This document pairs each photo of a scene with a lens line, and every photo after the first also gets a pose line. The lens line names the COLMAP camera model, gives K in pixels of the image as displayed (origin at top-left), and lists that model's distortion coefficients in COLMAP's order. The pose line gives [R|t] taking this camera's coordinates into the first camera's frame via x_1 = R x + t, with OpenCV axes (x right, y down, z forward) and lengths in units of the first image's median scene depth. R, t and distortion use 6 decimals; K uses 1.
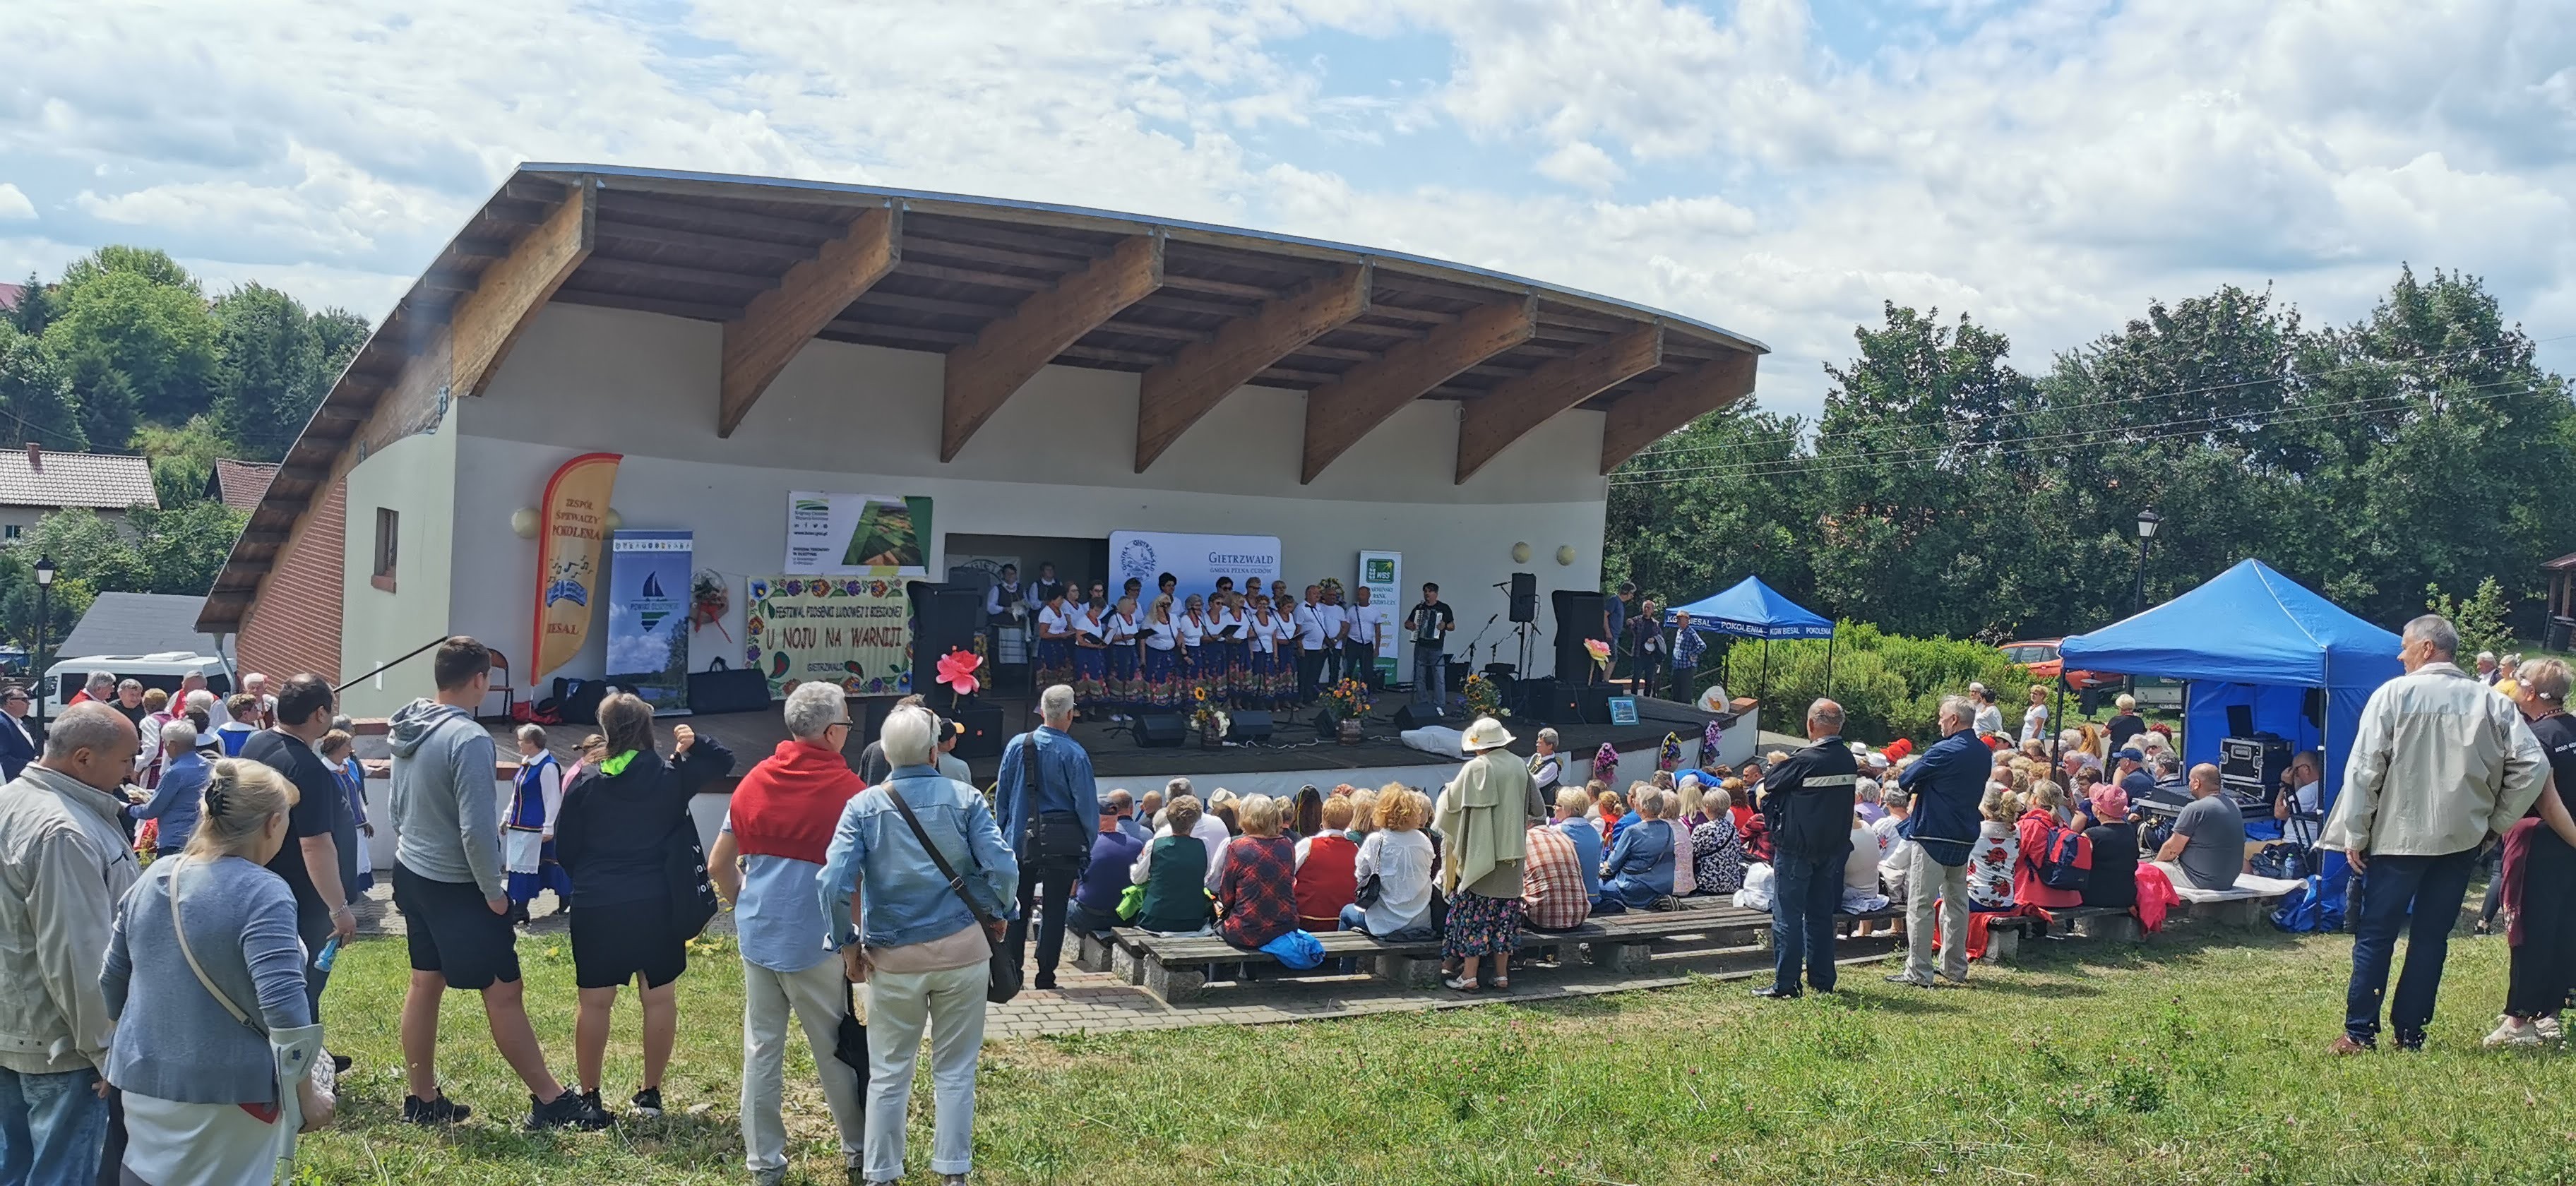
lens RADIAL K [[1968.9, 0, 1291.2], [0, 1968.9, 522.9], [0, 0, 1]] dist [0.006925, 0.002577]
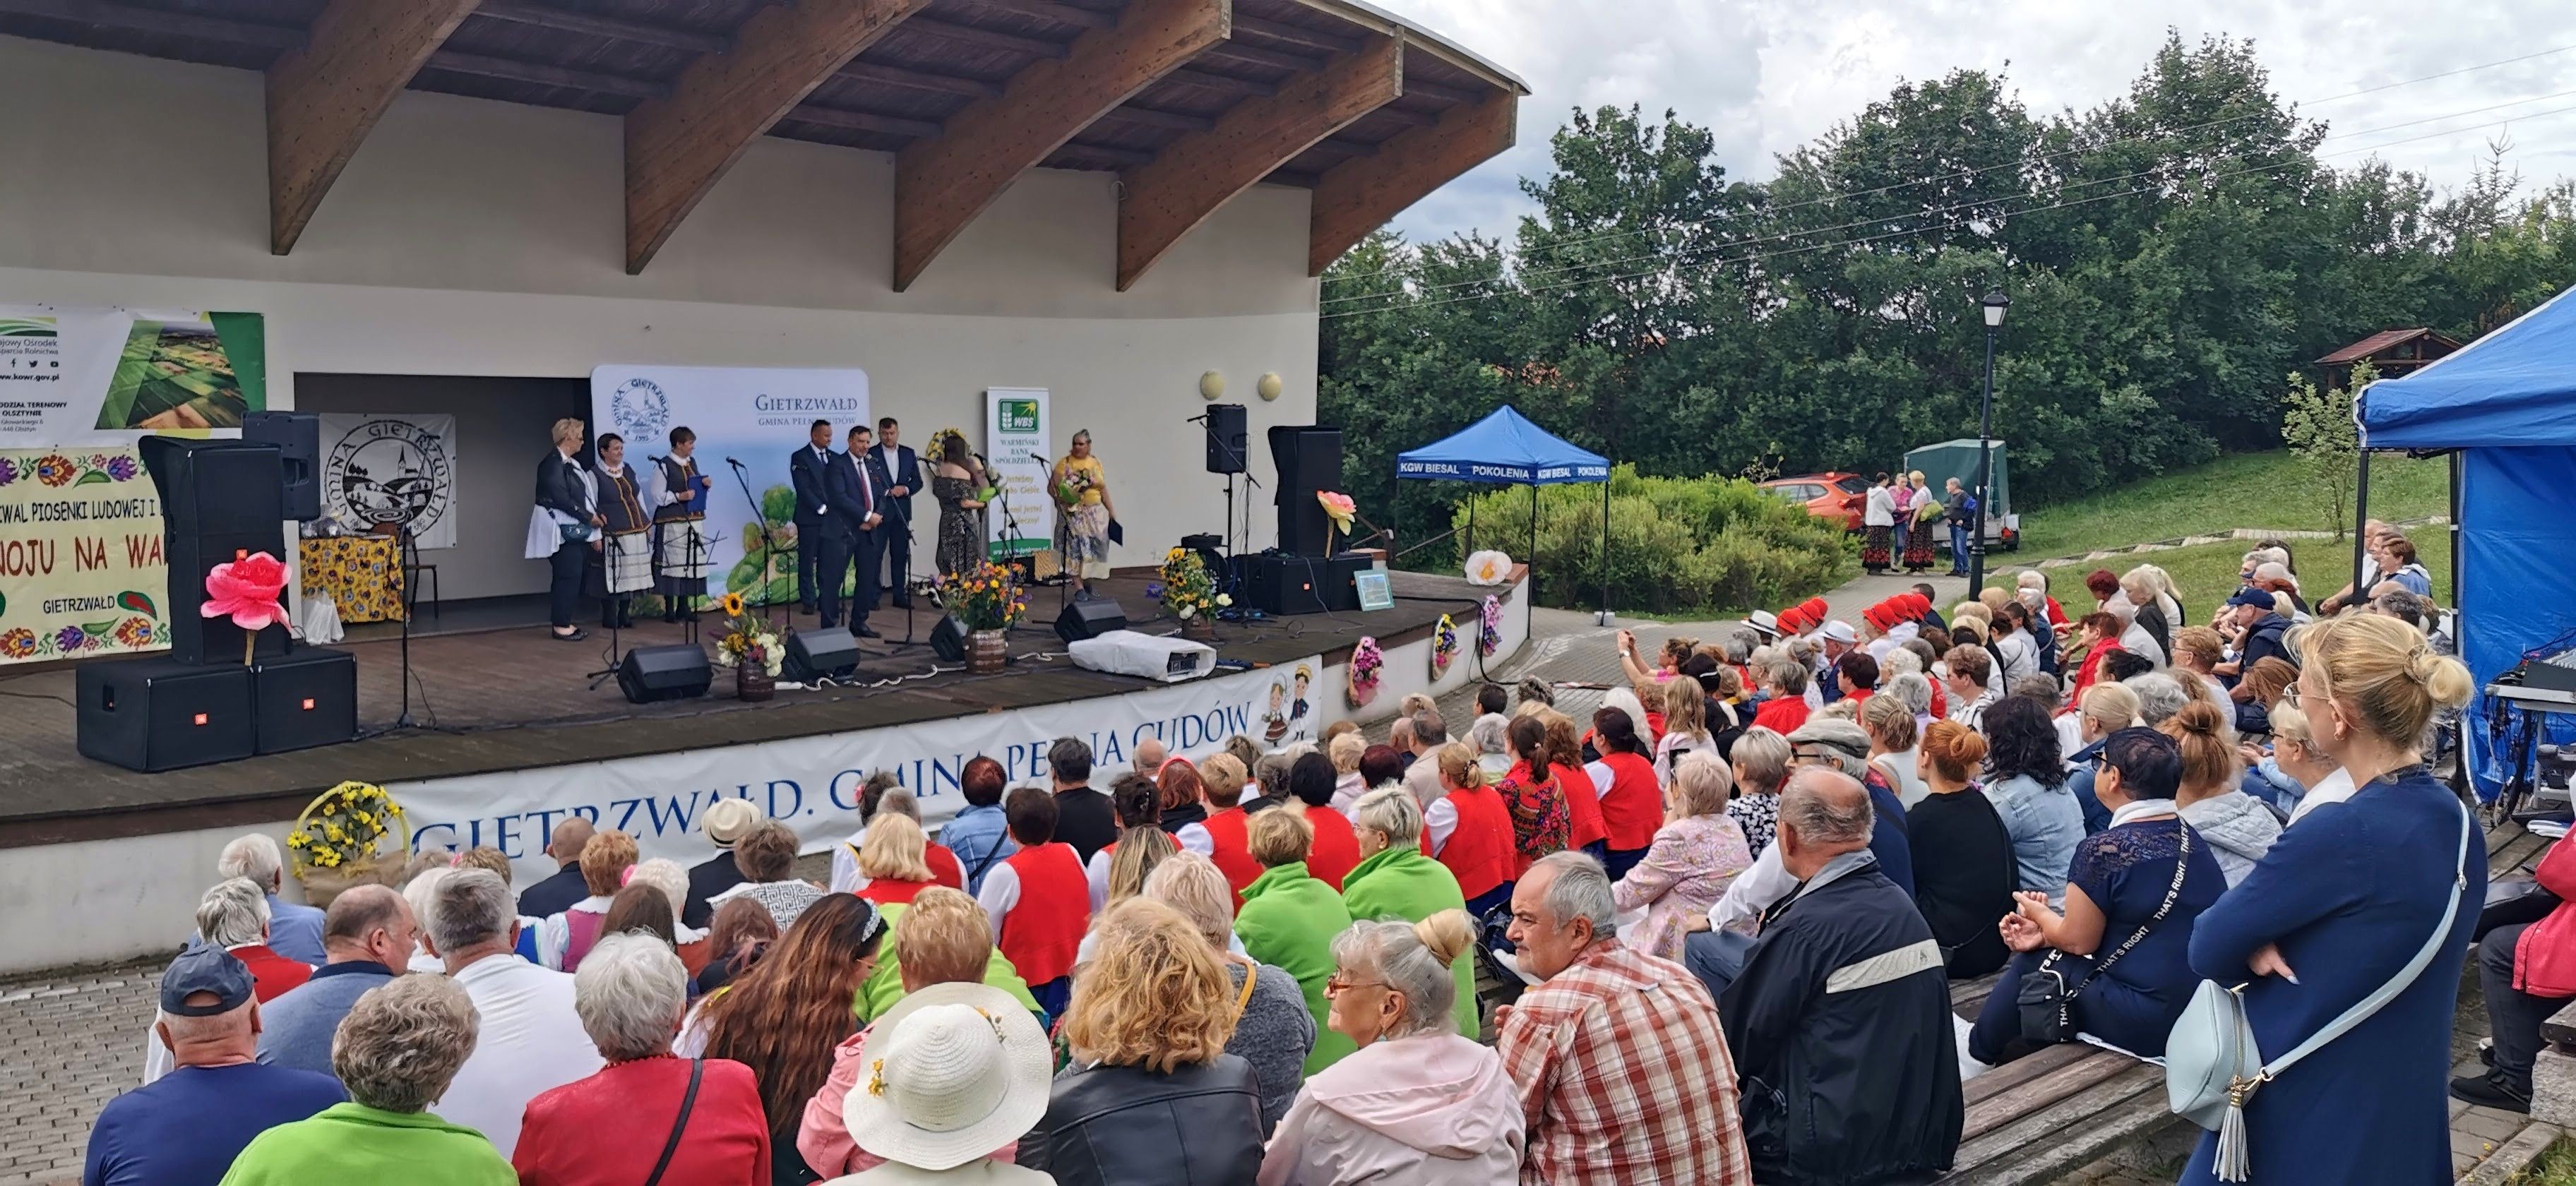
lens RADIAL K [[1999.3, 0, 1279.5], [0, 1999.3, 562.5], [0, 0, 1]] dist [0.067990, -0.104368]
pose [[0.982631, -0.063976, 0.174192, 0.010013], [0.051061, 0.995673, 0.077641, 0.028014], [-0.178405, -0.067398, 0.981646, 0.300770]]
